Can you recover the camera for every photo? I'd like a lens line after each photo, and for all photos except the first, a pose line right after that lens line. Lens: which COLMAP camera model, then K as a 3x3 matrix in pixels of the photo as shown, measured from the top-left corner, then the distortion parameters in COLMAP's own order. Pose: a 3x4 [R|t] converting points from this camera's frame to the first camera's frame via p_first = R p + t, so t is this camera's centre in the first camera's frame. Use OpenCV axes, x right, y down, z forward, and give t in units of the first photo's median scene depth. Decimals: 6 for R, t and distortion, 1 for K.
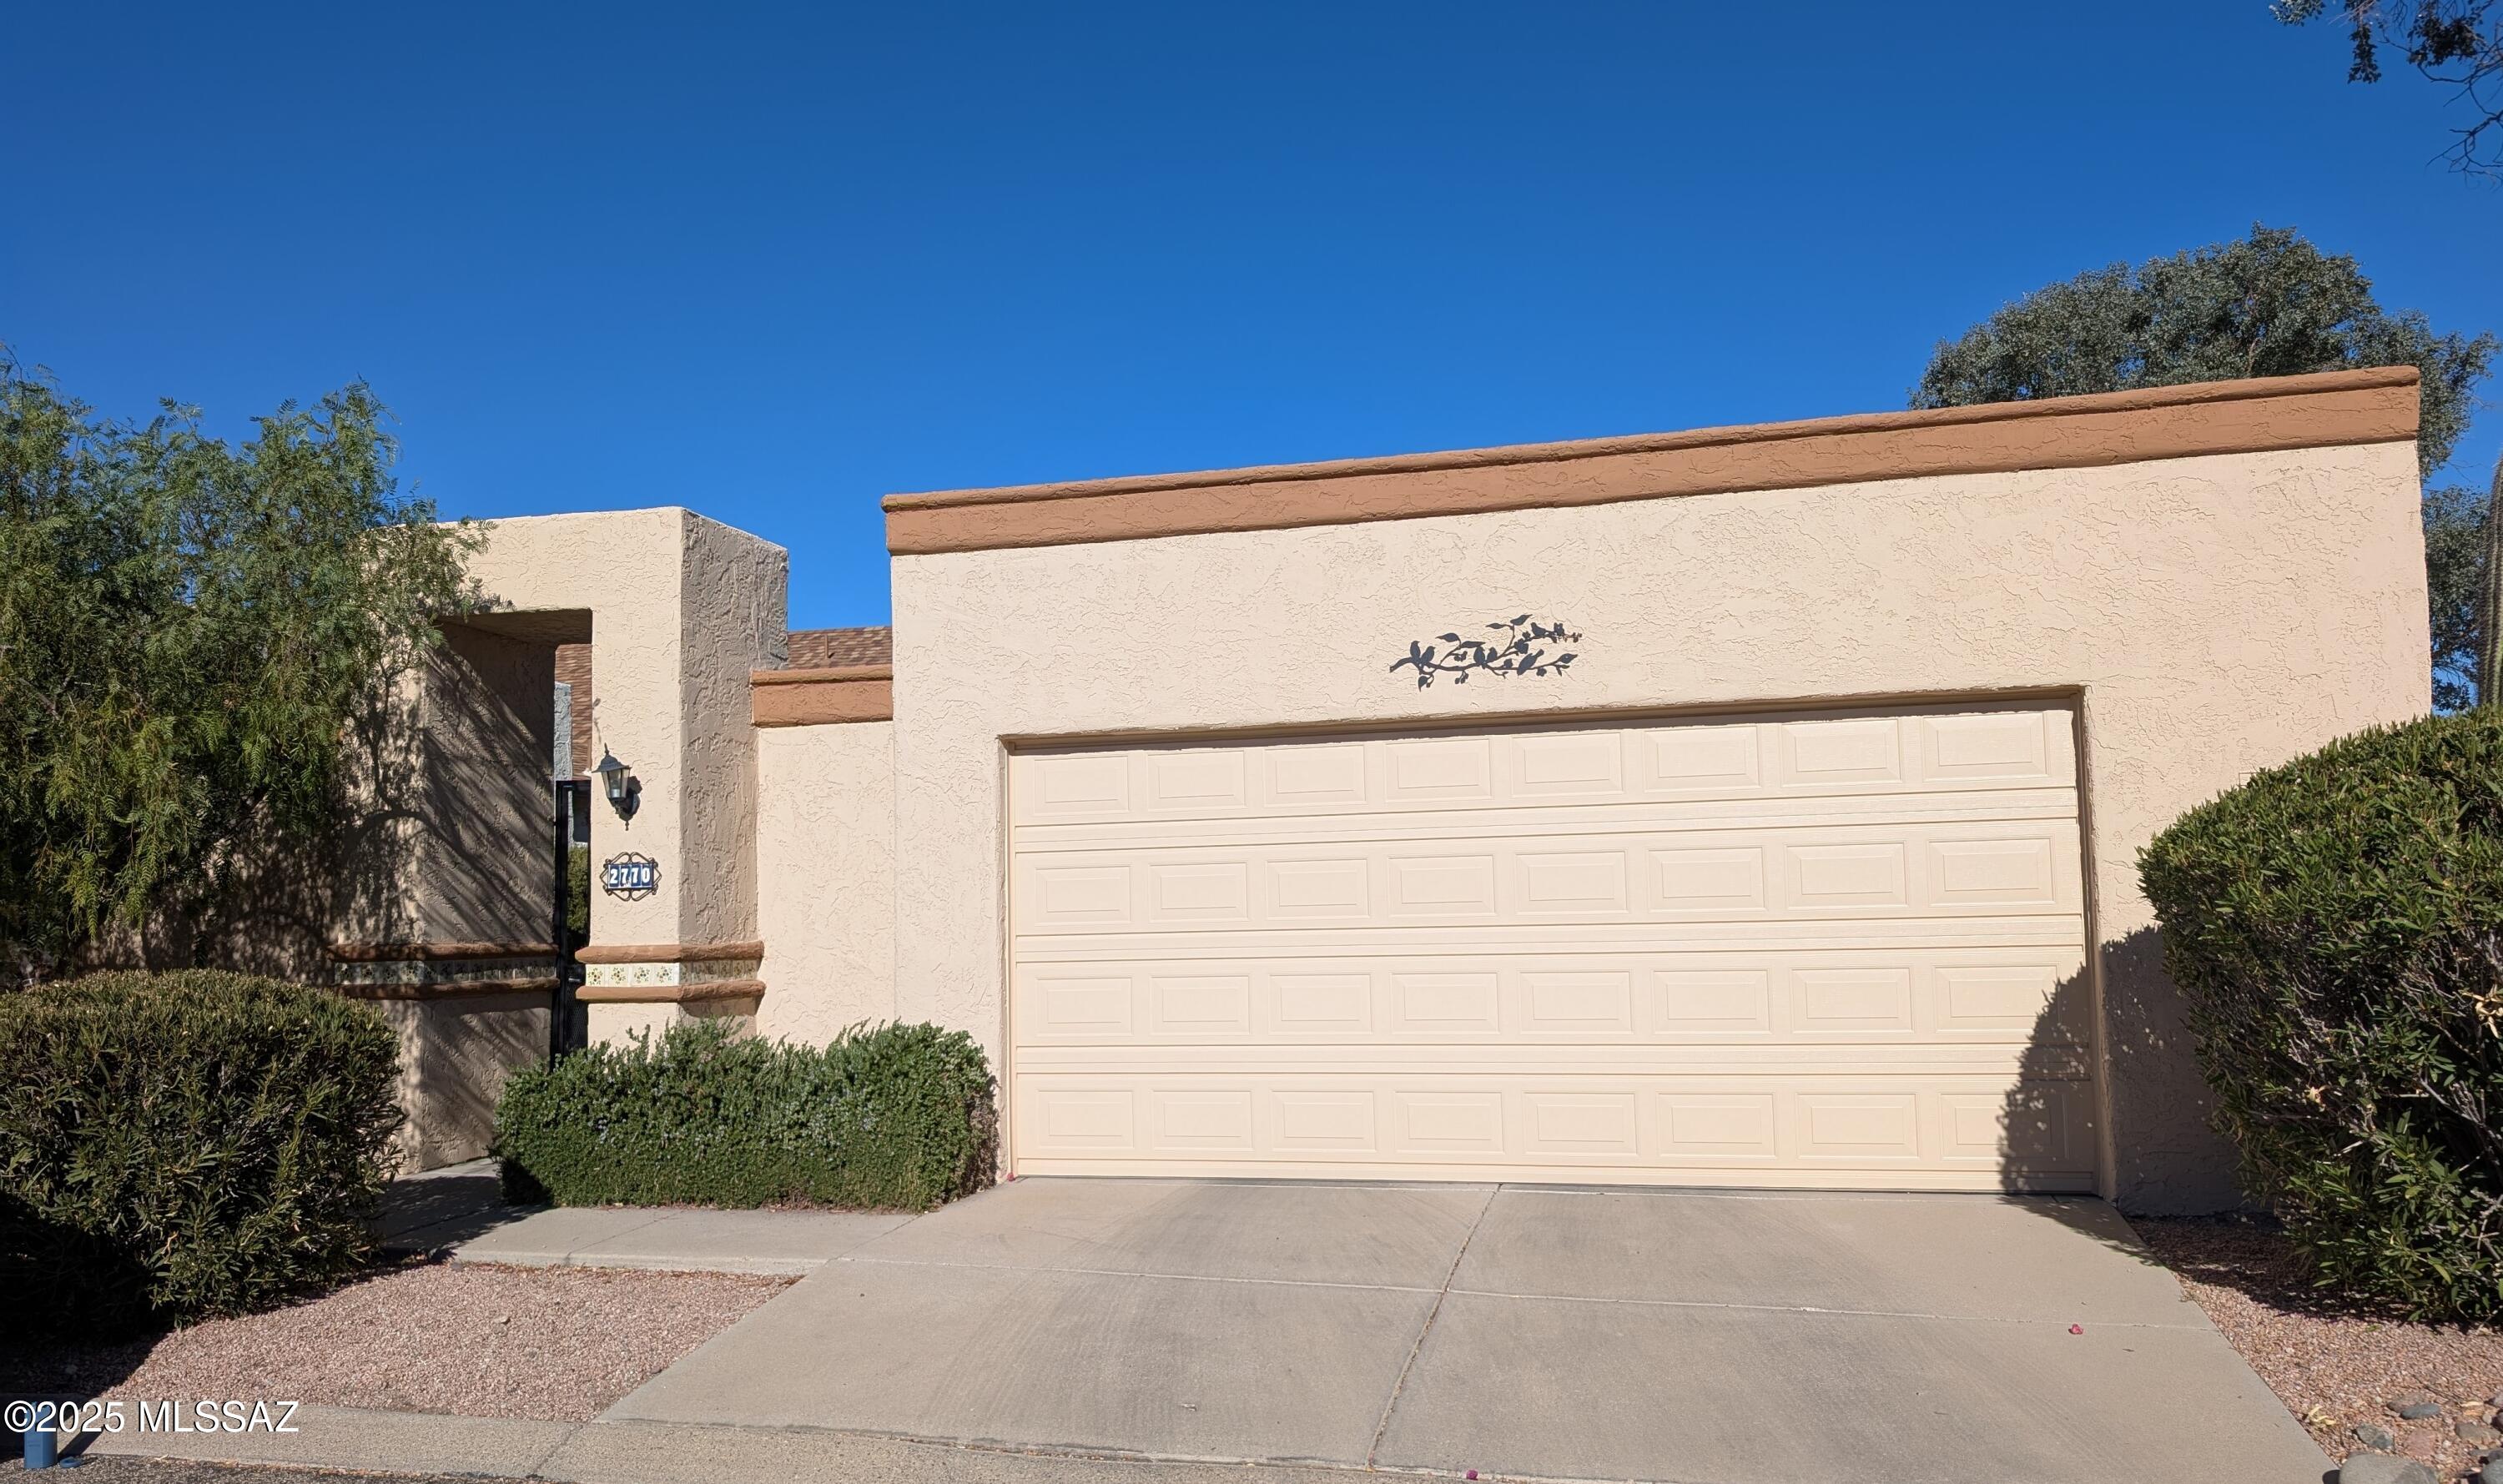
lens RADIAL K [[1754.1, 0, 1250.4], [0, 1754.1, 805.8], [0, 0, 1]] dist [-0.003825, 0.000313]
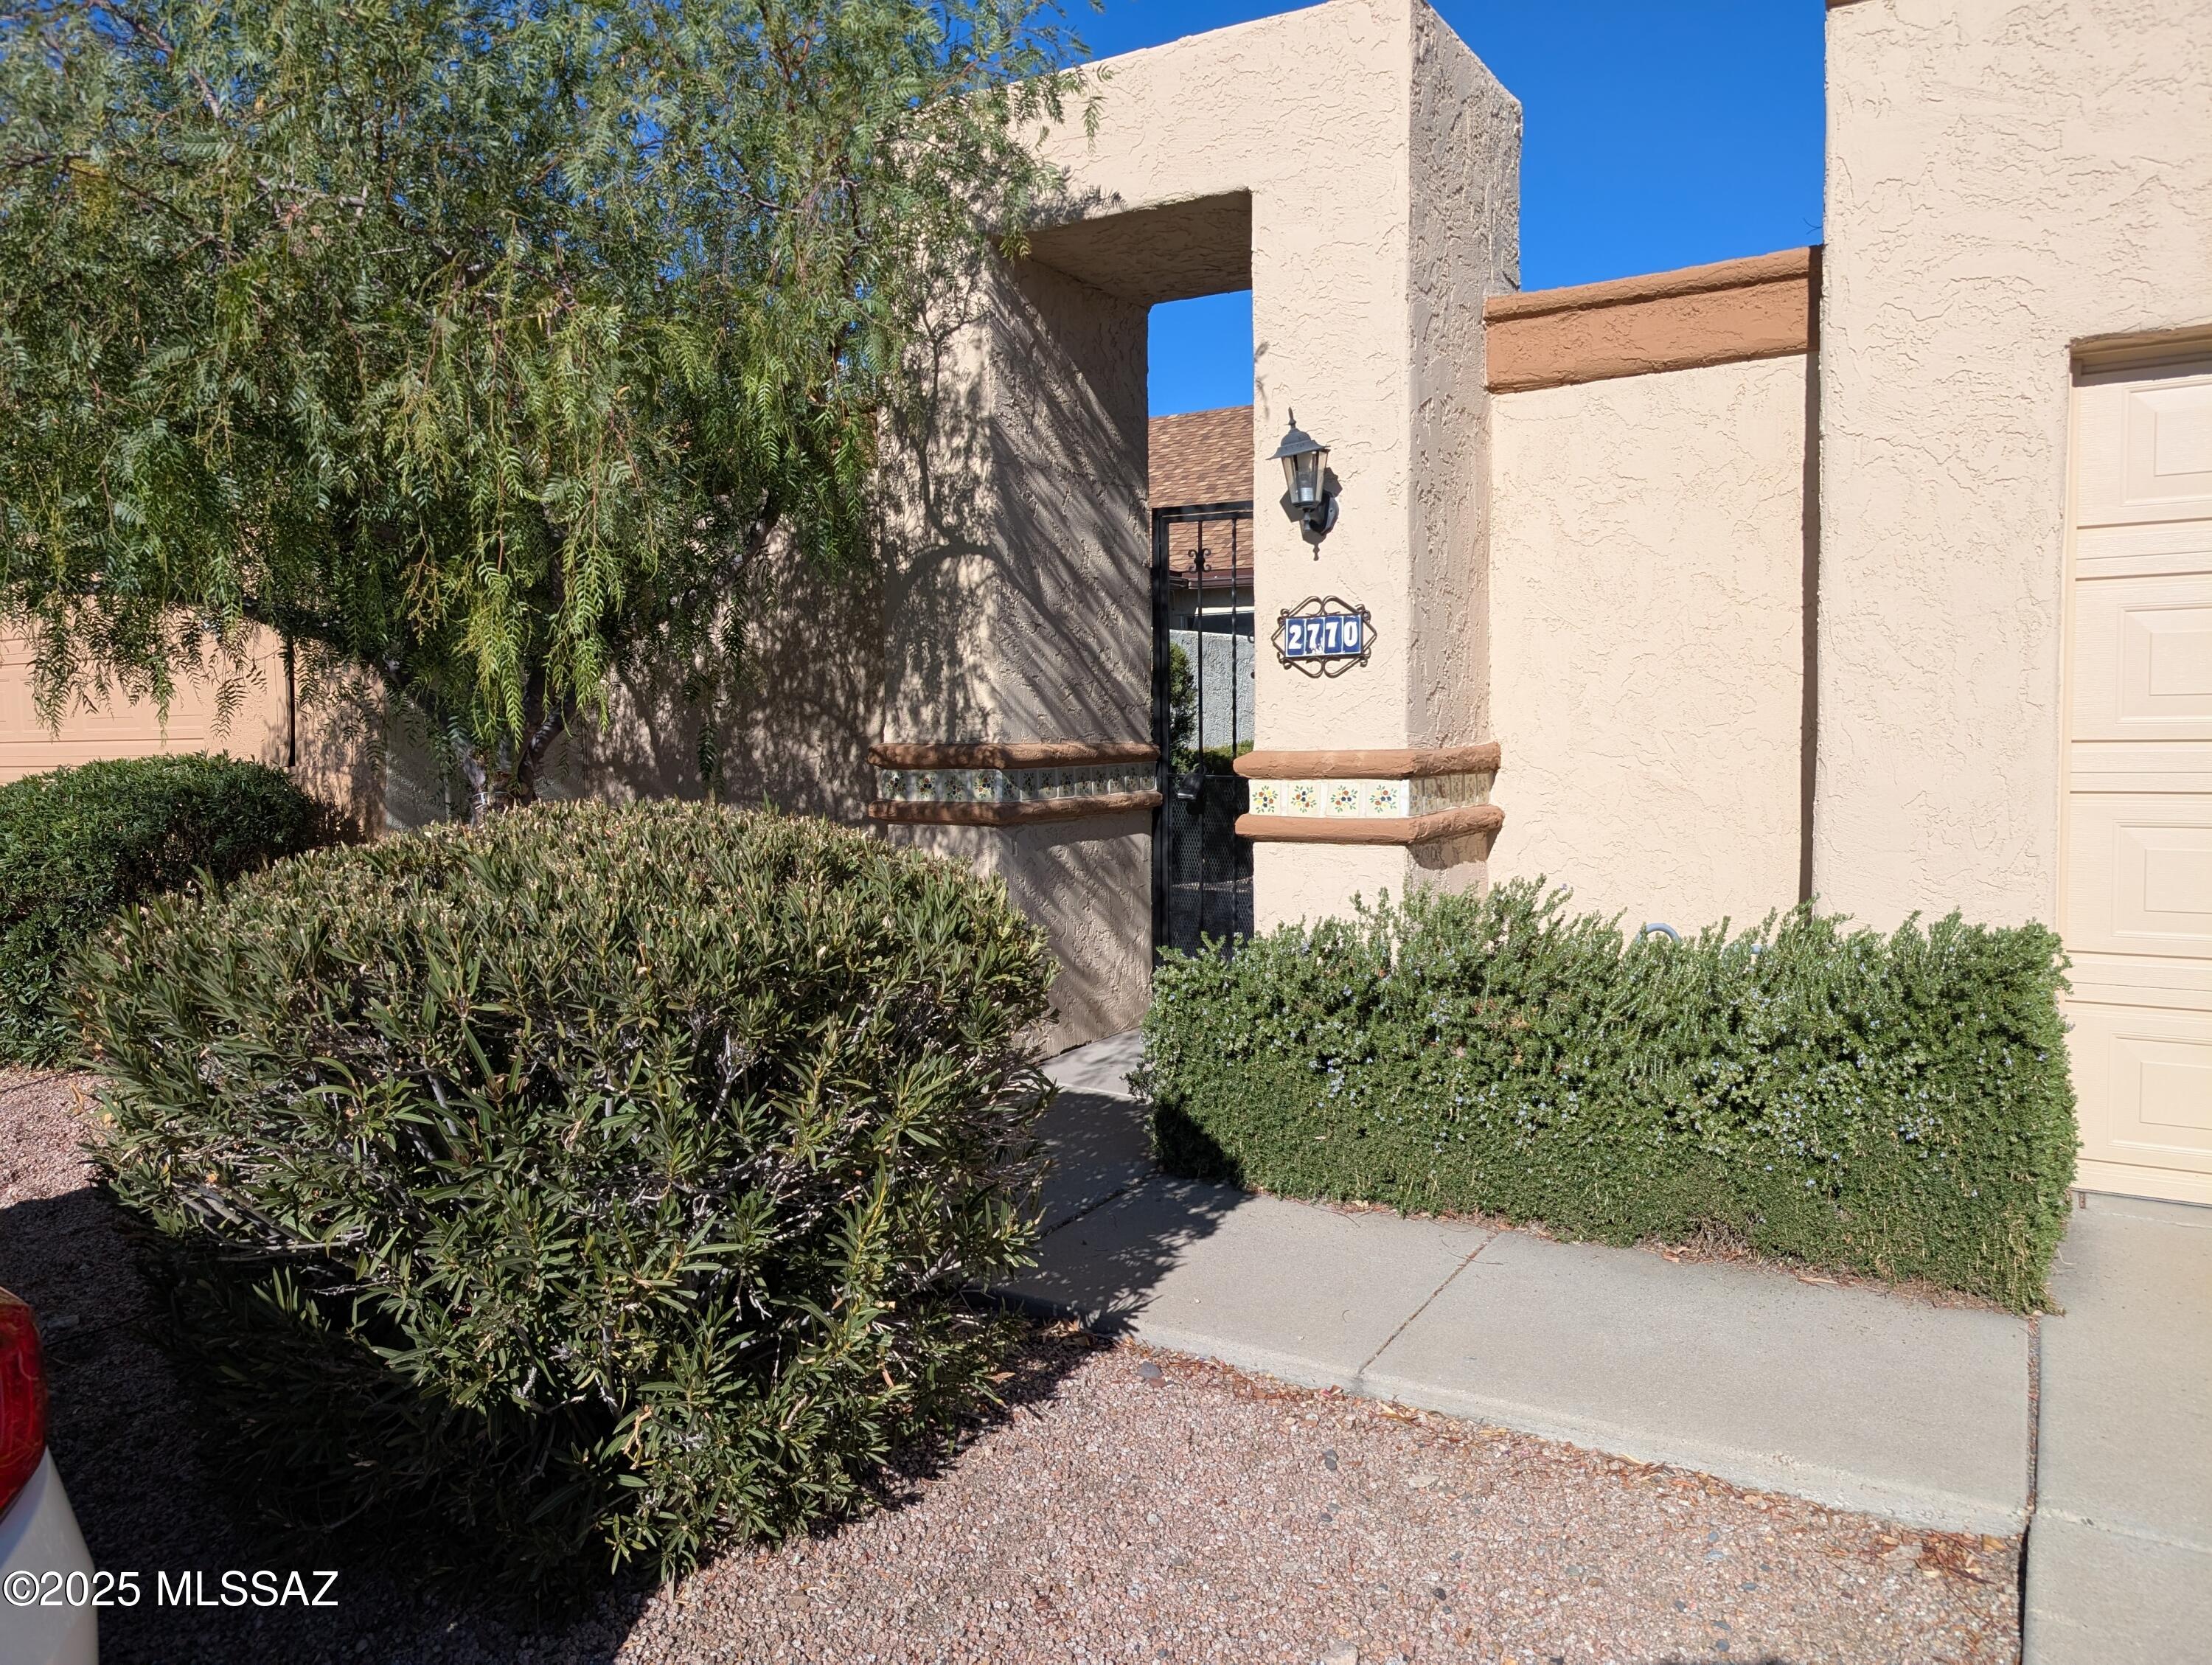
lens RADIAL K [[1593.4, 0, 1099.1], [0, 1593.4, 839.4], [0, 0, 1]] dist [0.036091, -0.035736]
pose [[0.950633, 0.027091, -0.309132, -0.247404], [0.017546, 0.989896, 0.140707, 0.029761], [0.309821, -0.139185, 0.940552, 0.434097]]
